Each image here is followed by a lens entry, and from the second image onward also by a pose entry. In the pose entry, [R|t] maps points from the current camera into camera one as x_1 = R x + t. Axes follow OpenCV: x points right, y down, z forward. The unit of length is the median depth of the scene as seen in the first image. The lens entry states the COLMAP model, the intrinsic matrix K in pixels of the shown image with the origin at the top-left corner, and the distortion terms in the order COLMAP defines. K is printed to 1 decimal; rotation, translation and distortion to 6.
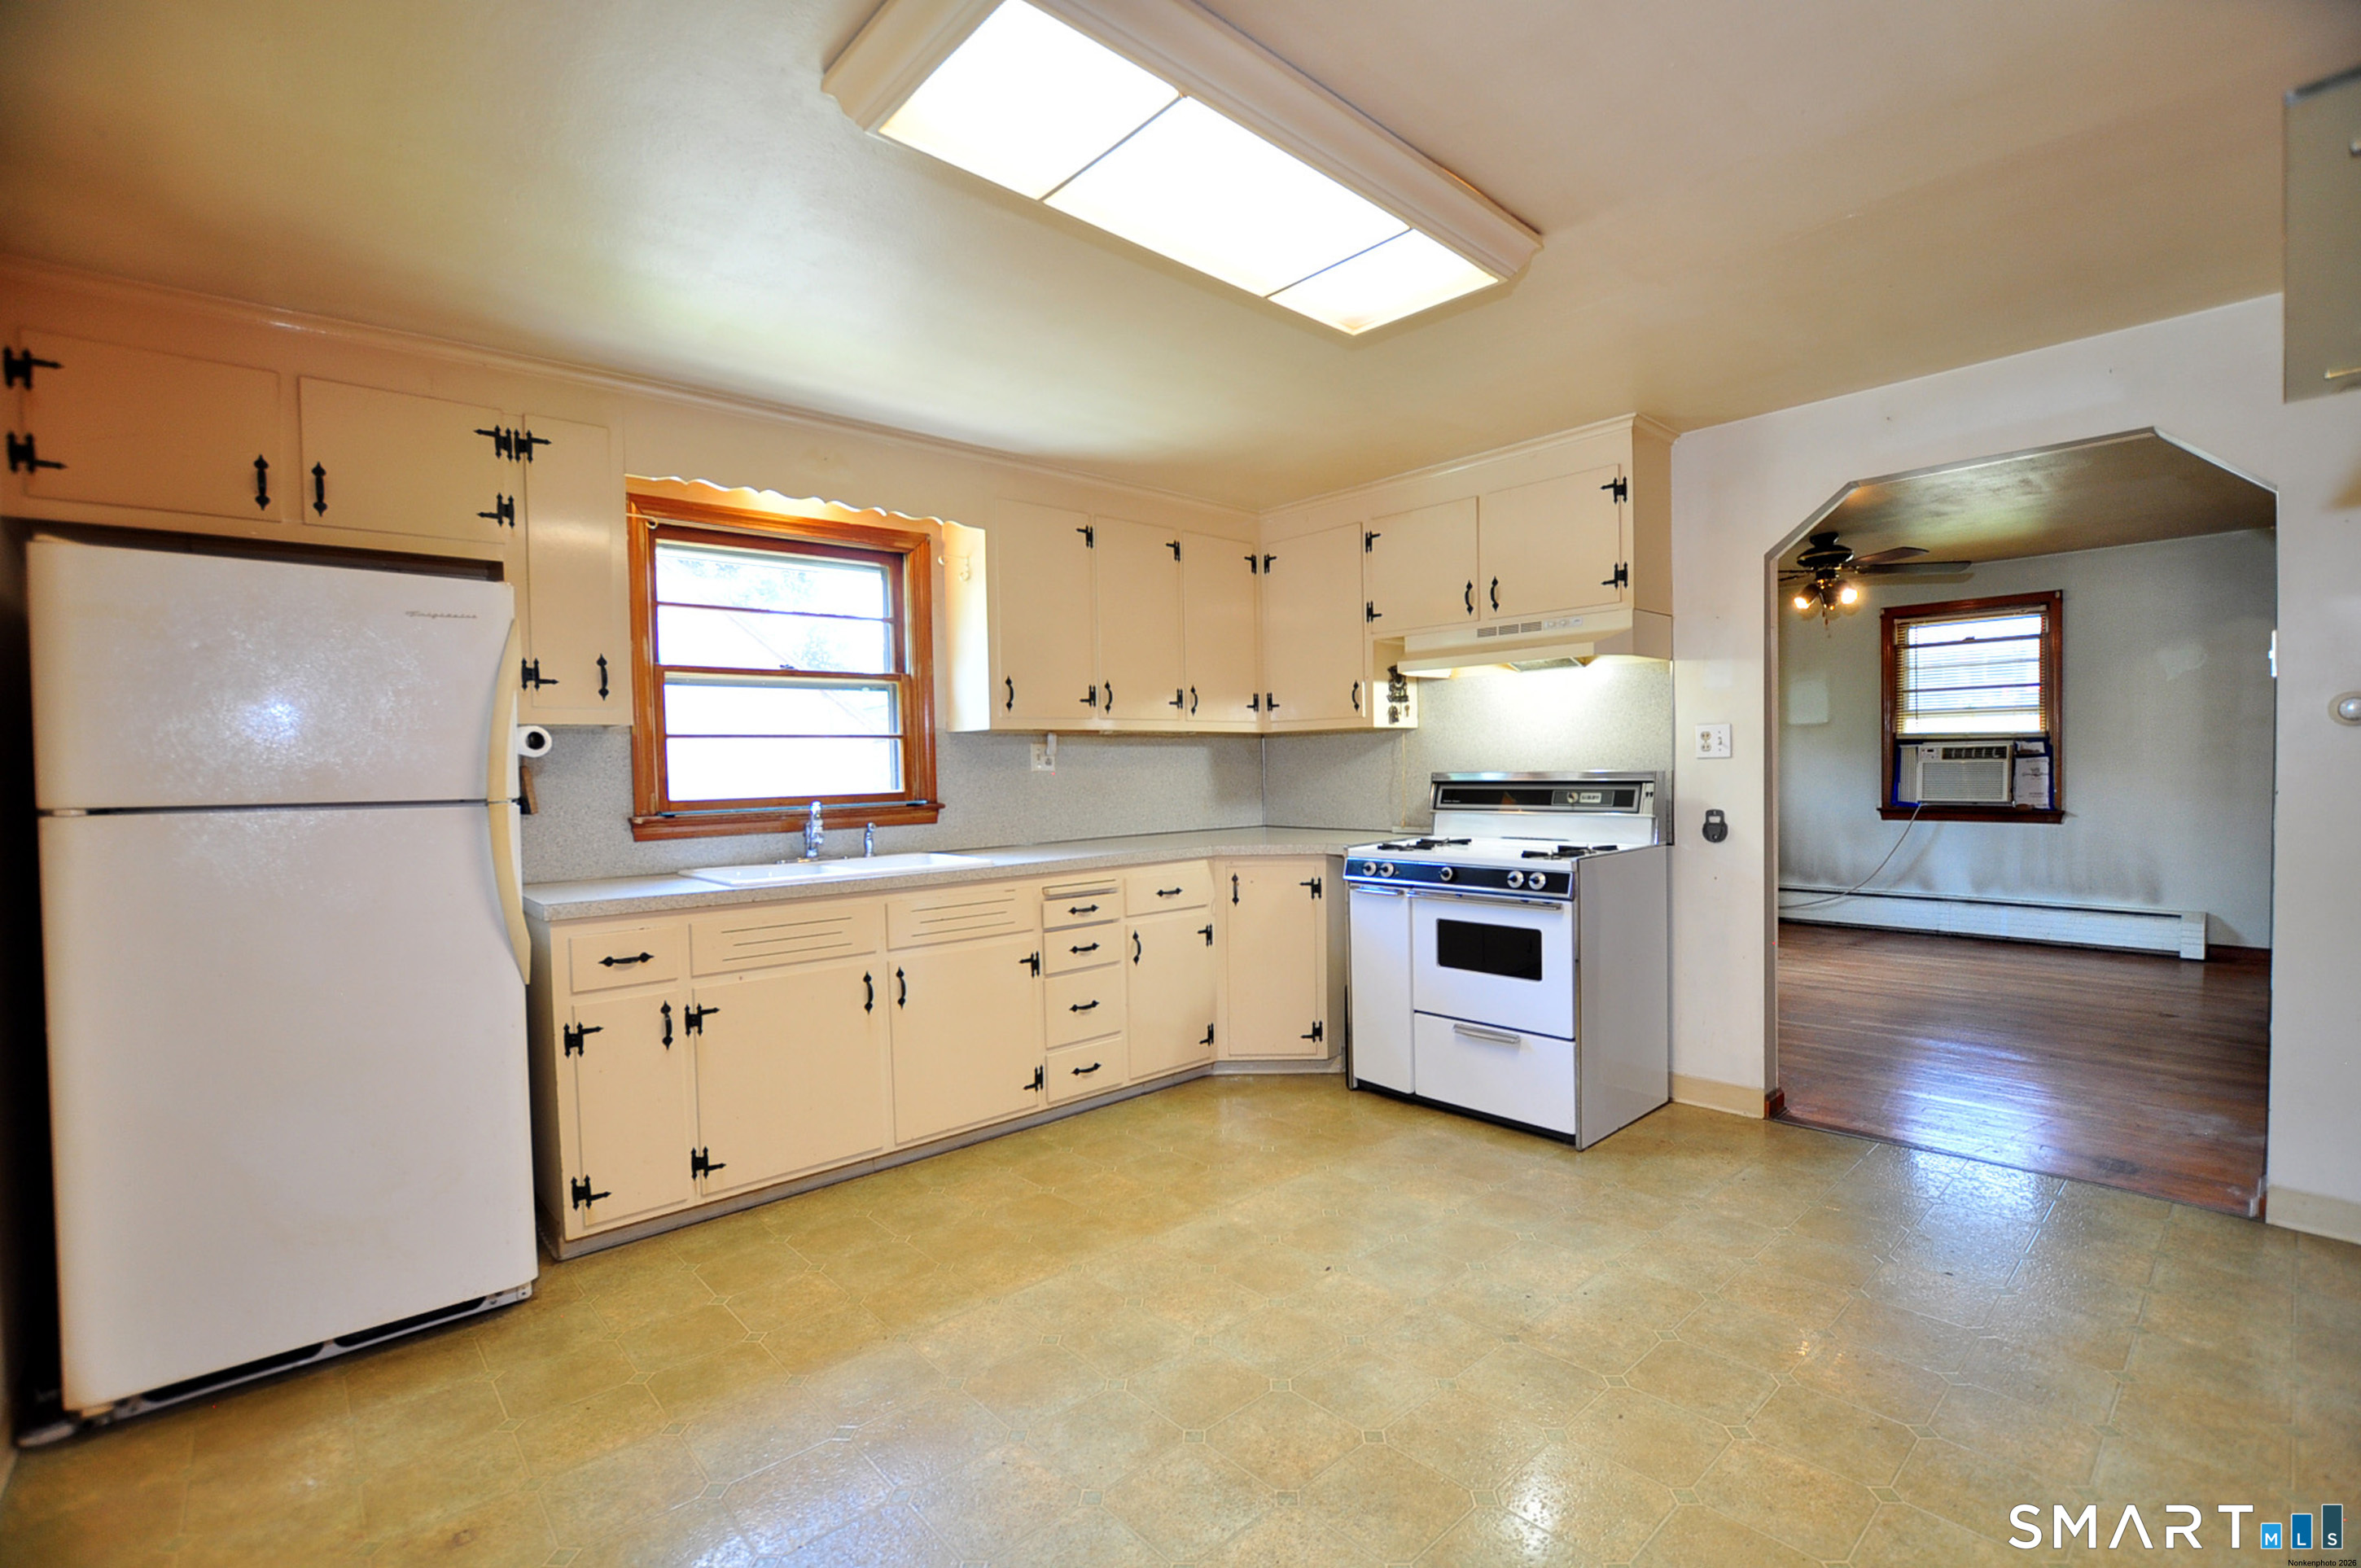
lens RADIAL K [[1065.6, 0, 1181.1], [0, 1065.6, 811.6], [0, 0, 1]] dist [-0.024476, 0.000268]
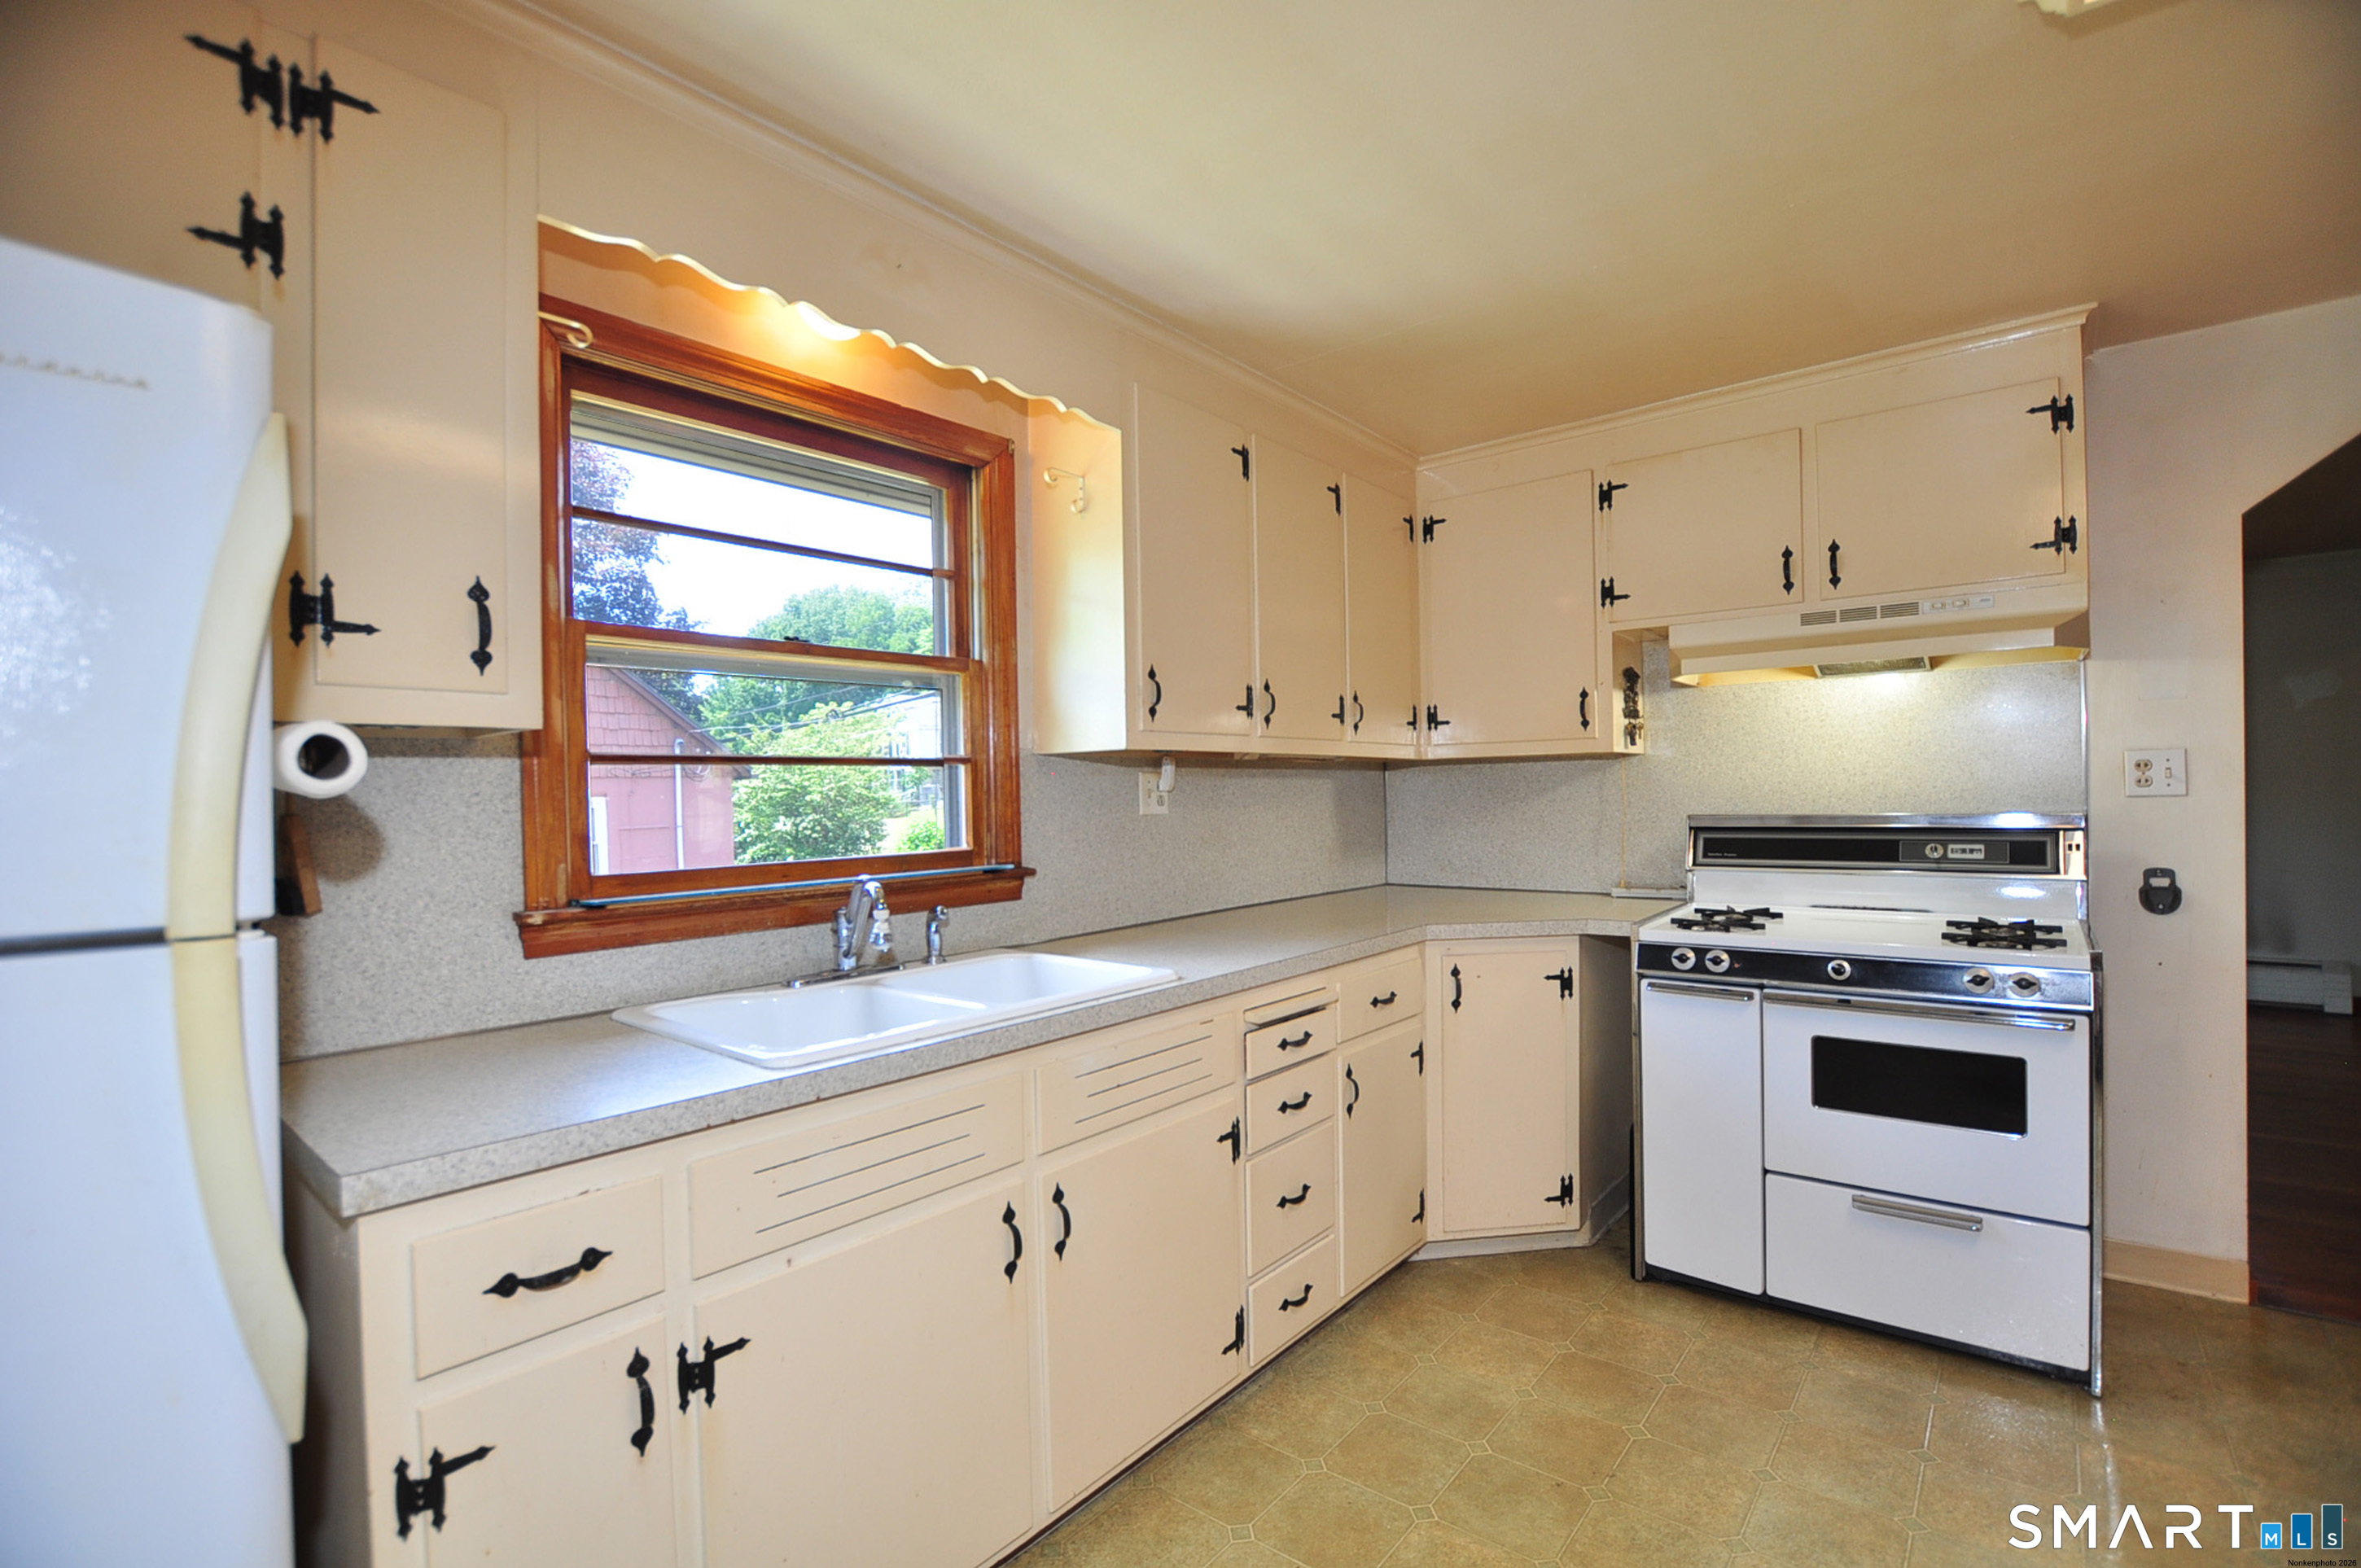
lens RADIAL K [[1061.3, 0, 1187.9], [0, 1061.3, 807.9], [0, 0, 1]] dist [-0.034087, 0.005102]
pose [[0.988084, -0.001463, 0.153910, -0.245786], [0.006673, 0.999422, -0.033338, -0.022967], [-0.153772, 0.033968, 0.987522, 0.396052]]
